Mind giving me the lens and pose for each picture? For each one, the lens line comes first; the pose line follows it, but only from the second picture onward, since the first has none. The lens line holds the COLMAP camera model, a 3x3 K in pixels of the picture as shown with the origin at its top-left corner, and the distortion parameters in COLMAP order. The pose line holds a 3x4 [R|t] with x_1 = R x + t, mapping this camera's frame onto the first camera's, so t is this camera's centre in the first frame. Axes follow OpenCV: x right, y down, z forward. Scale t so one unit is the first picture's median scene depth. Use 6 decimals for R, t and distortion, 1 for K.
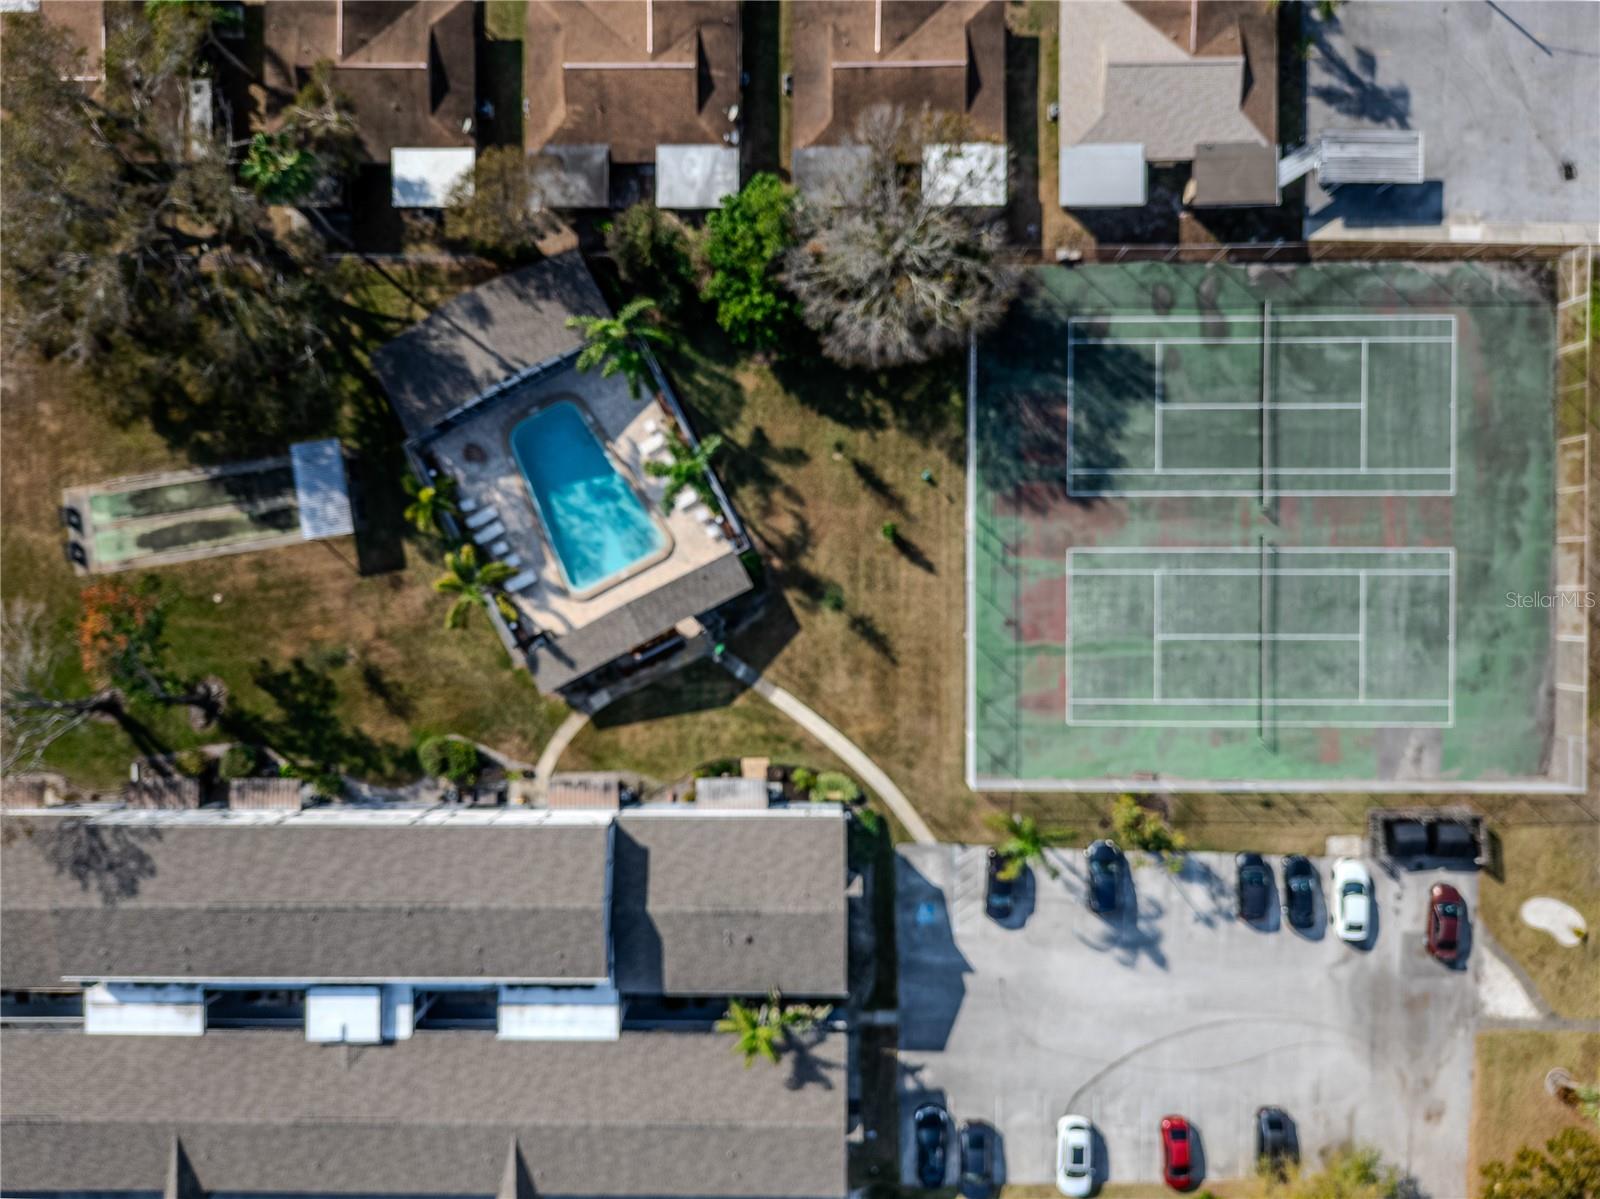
lens RADIAL K [[1122.1, 0, 800.0], [0, 1122.1, 599.5], [0, 0, 1]] dist [0.034964, -0.006426]
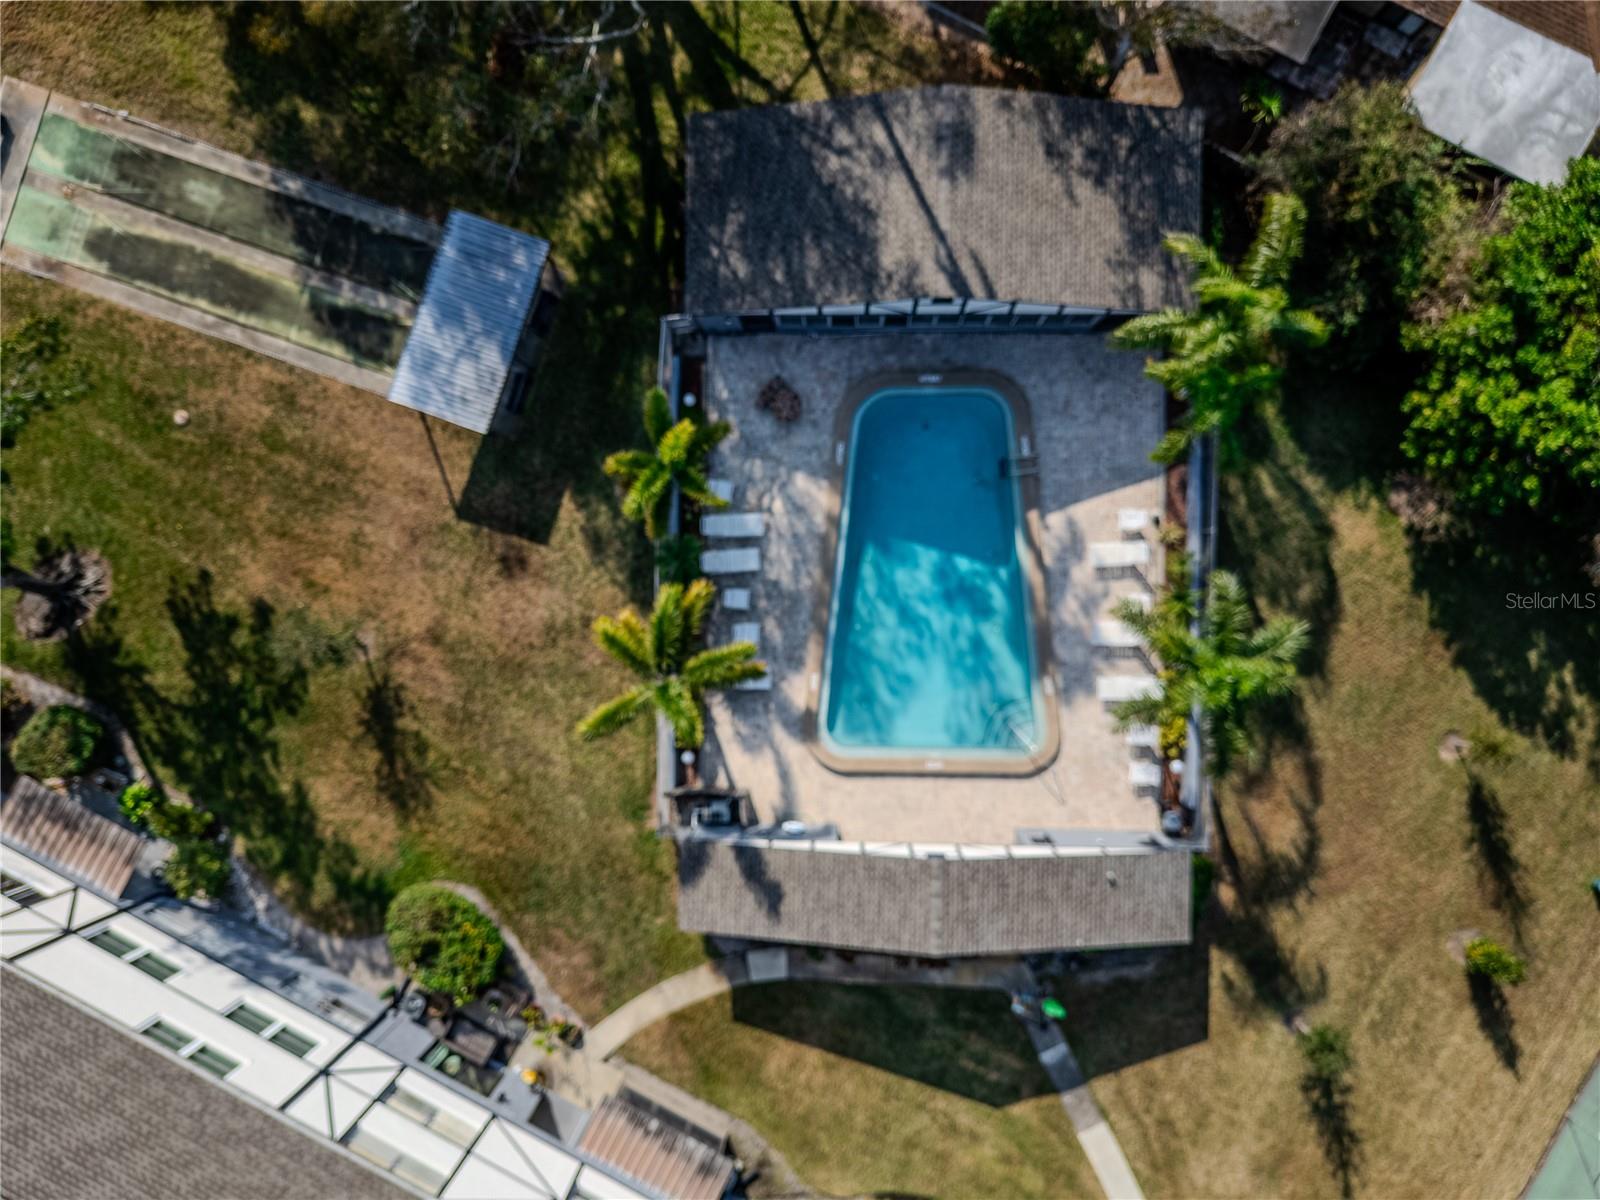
lens RADIAL K [[1122.1, 0, 800.0], [0, 1122.1, 600.0], [0, 0, 1]] dist [0.034964, -0.006426]
pose [[0.883691, 0.468026, -0.006495, -0.237932], [-0.467706, 0.883464, 0.027251, -0.071452], [0.018492, -0.021044, 0.999608, 0.515330]]
